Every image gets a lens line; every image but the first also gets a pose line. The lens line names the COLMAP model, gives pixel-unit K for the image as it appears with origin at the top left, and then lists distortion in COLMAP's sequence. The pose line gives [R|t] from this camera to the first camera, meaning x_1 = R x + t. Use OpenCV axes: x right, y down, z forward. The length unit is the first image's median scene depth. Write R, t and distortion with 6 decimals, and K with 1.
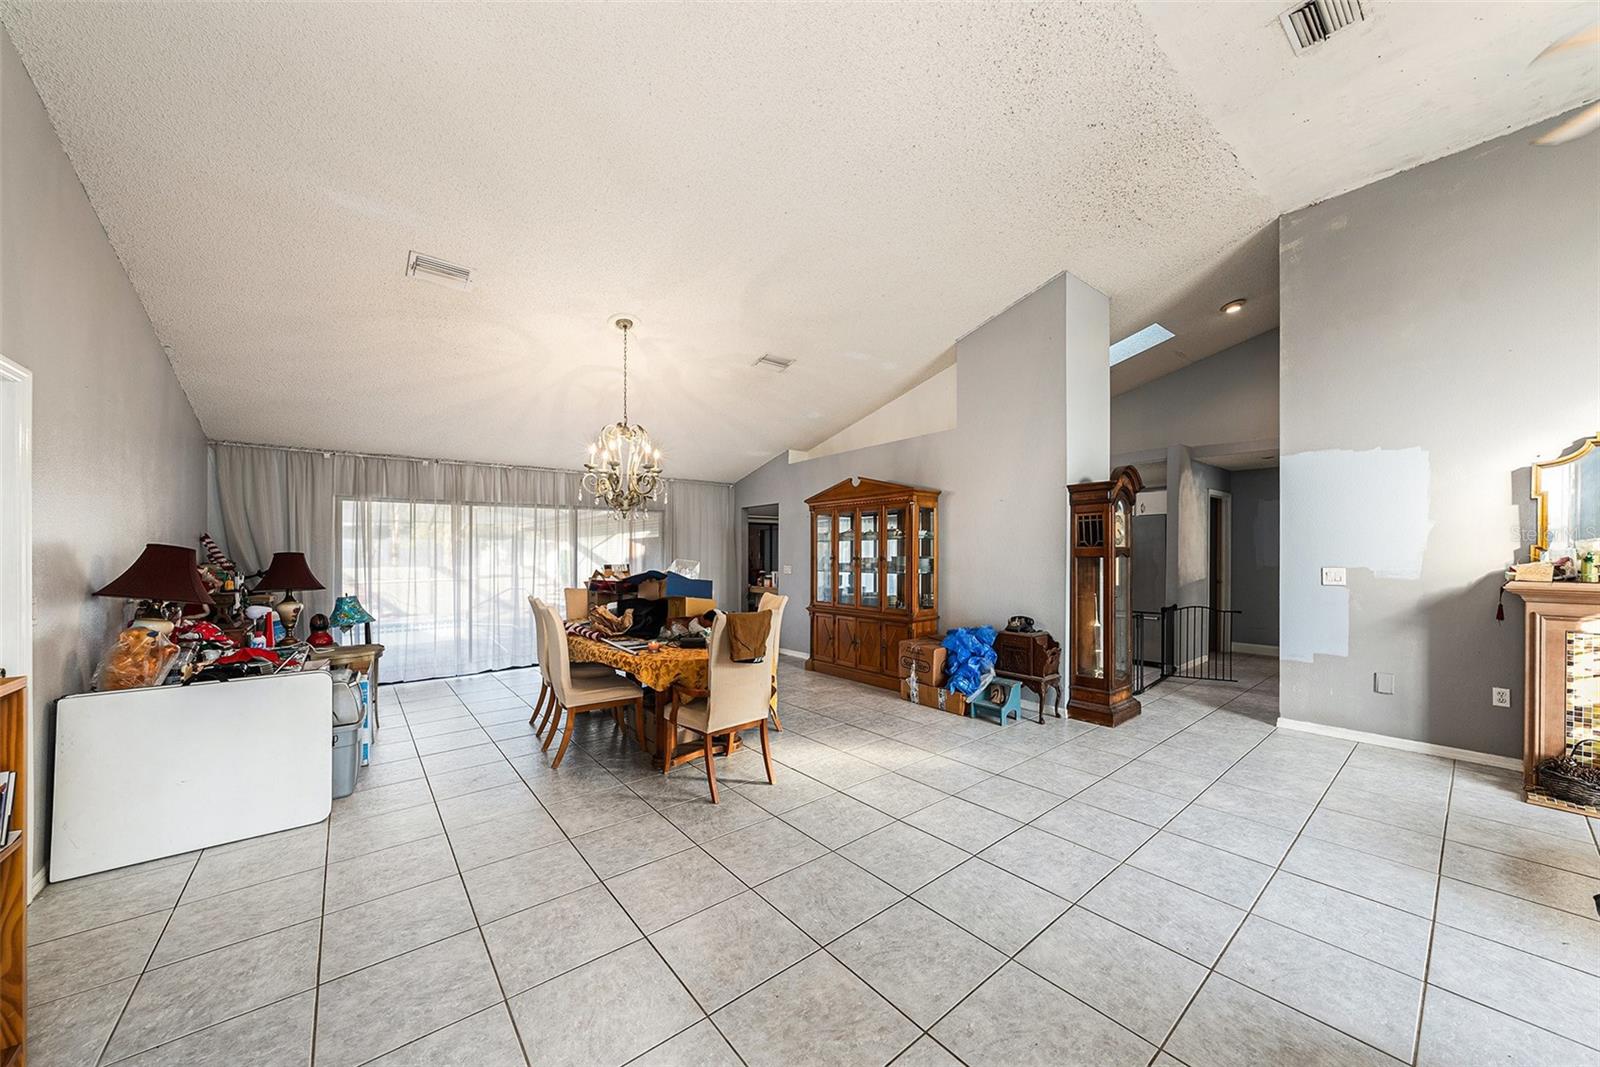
lens RADIAL K [[523.8, 0, 809.7], [0, 523.8, 550.2], [0, 0, 1]] dist [-0.001147, -0.000100]
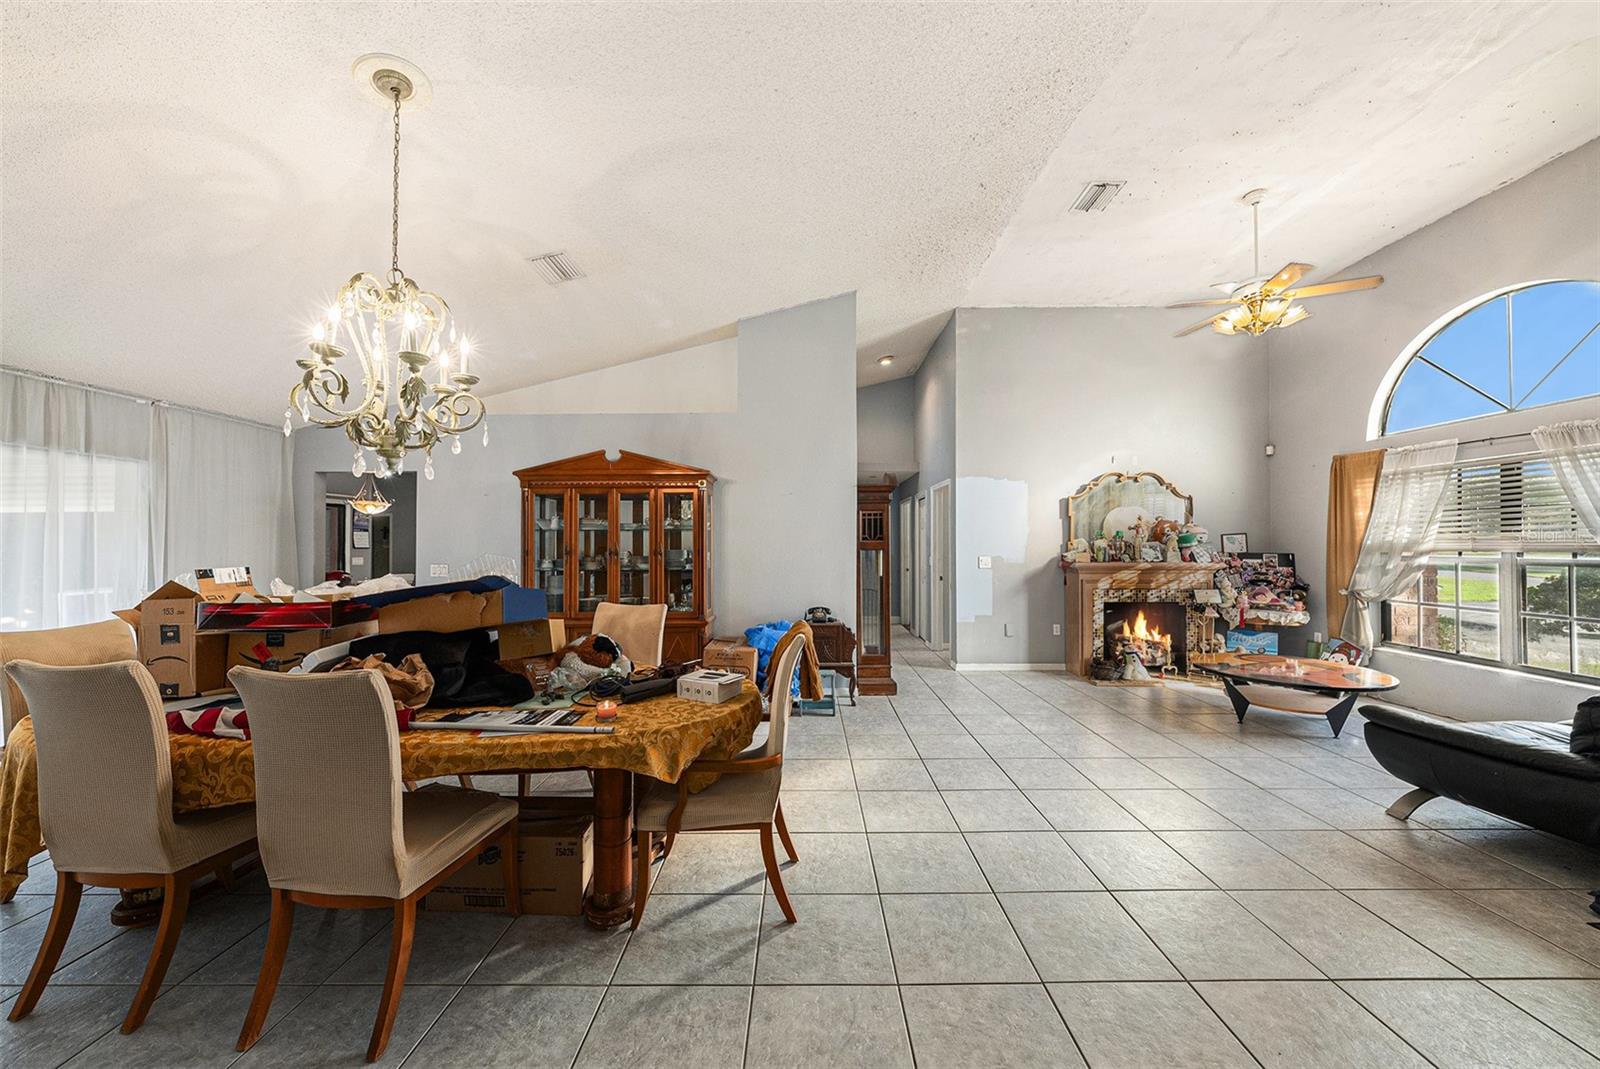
lens RADIAL K [[537.5, 0, 783.1], [0, 537.5, 541.0], [0, 0, 1]] dist [0.000513, -0.000043]
pose [[0.664547, 0.010212, 0.747176, -0.513992], [-0.003527, 0.999938, -0.010530, 0.007917], [-0.747238, 0.004363, 0.664542, 0.409817]]
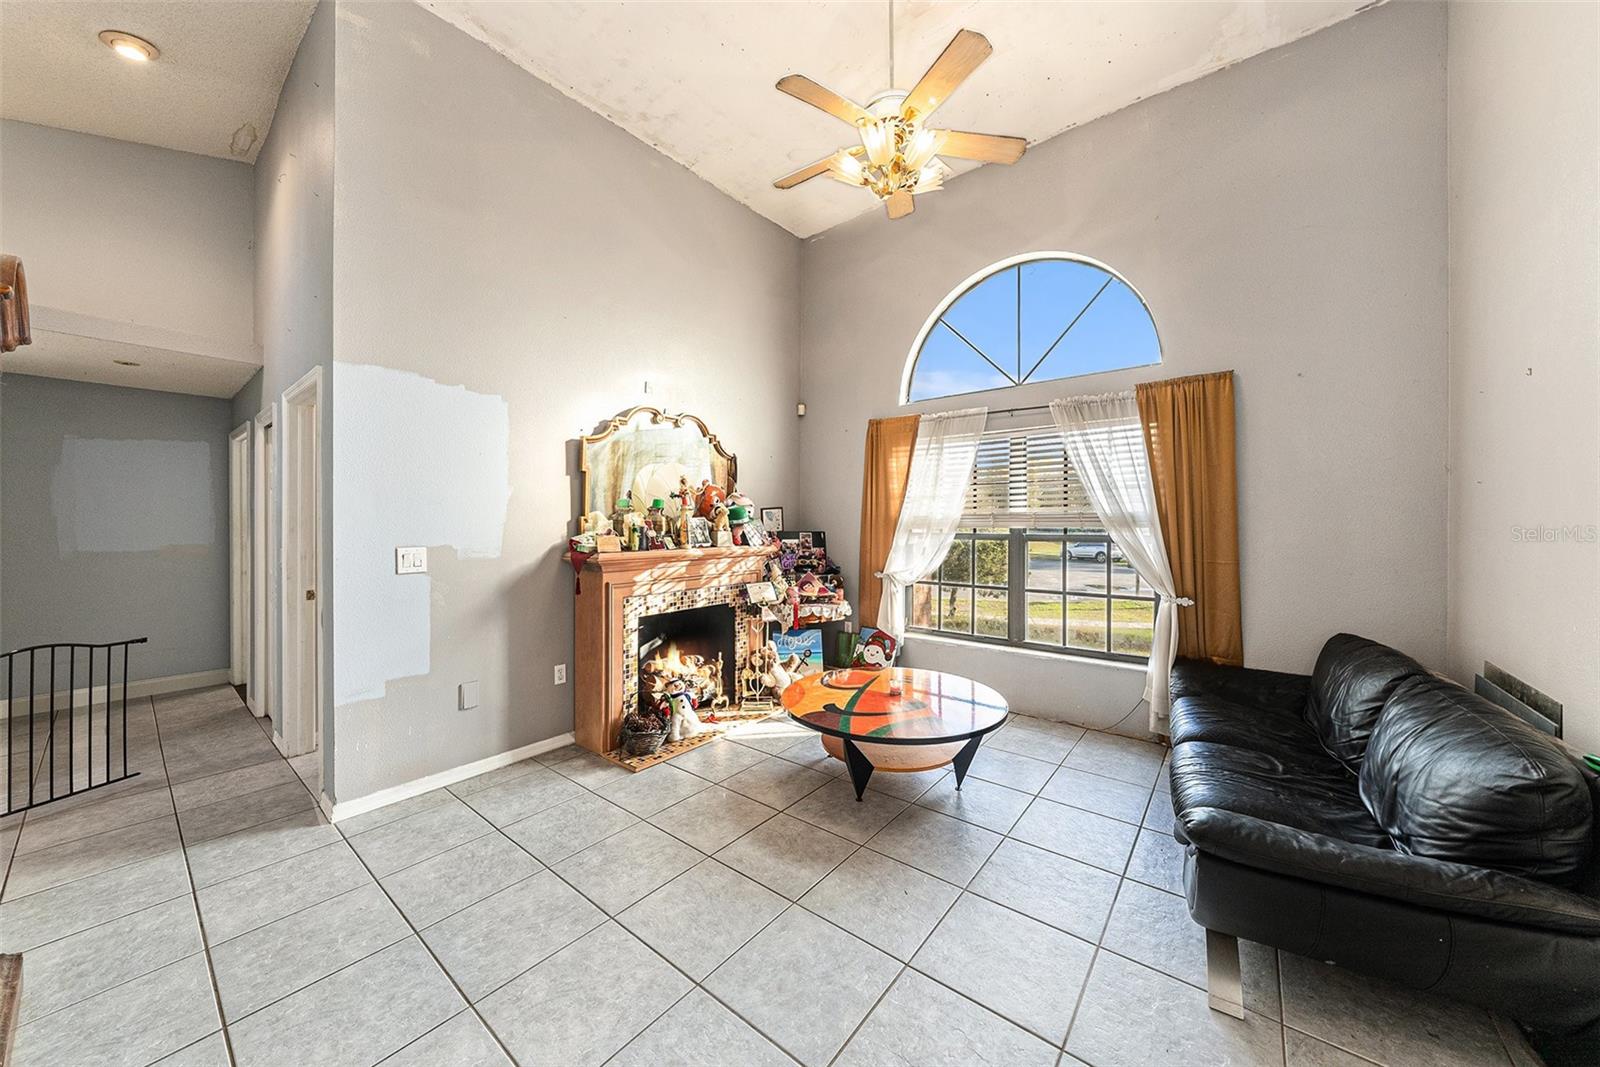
lens RADIAL K [[570.7, 0, 814.1], [0, 570.7, 522.4], [0, 0, 1]] dist [0.000659, 0.000151]
pose [[-0.213541, 0.004736, 0.976923, 0.162940], [0.001849, 0.999988, -0.004444, 0.005870], [-0.976932, 0.000857, -0.213547, 0.641322]]
